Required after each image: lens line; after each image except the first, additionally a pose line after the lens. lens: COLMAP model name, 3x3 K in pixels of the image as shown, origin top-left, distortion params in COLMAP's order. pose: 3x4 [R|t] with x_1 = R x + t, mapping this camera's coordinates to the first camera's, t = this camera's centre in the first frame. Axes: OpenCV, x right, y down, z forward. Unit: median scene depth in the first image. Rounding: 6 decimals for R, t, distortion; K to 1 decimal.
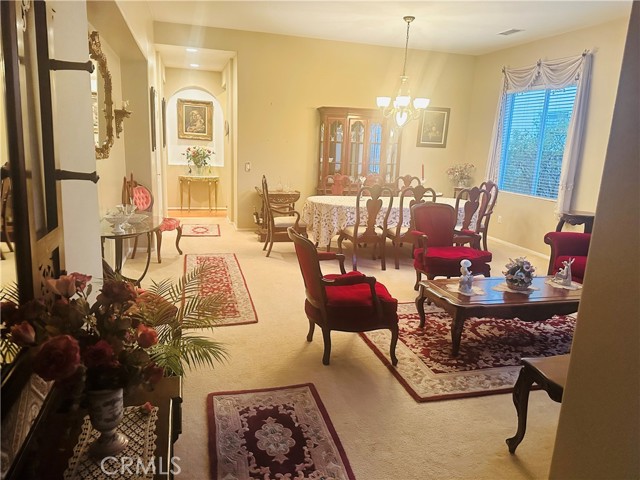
lens RADIAL K [[450.9, 0, 322.1], [0, 450.9, 241.6], [0, 0, 1]] dist [0.061481, -0.048899]
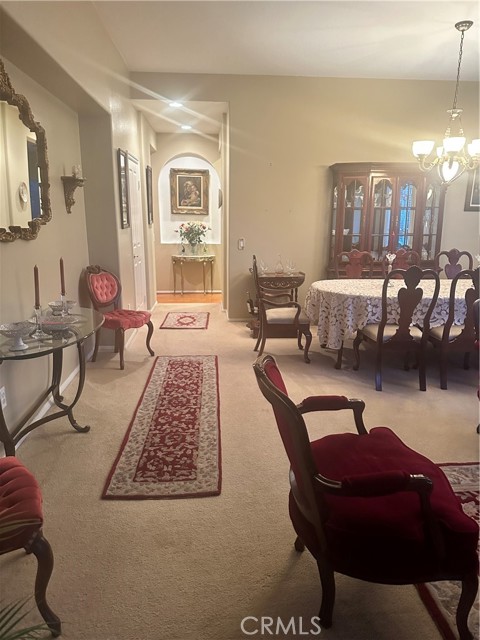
lens RADIAL K [[450.9, 0, 237.2], [0, 450.9, 319.4], [0, 0, 1]] dist [0.061481, -0.048899]
pose [[0.975925, 0.011378, -0.217810, 0.009458], [-0.009650, 0.999913, 0.008995, -0.042044], [0.217894, -0.006676, 0.975950, 0.233539]]
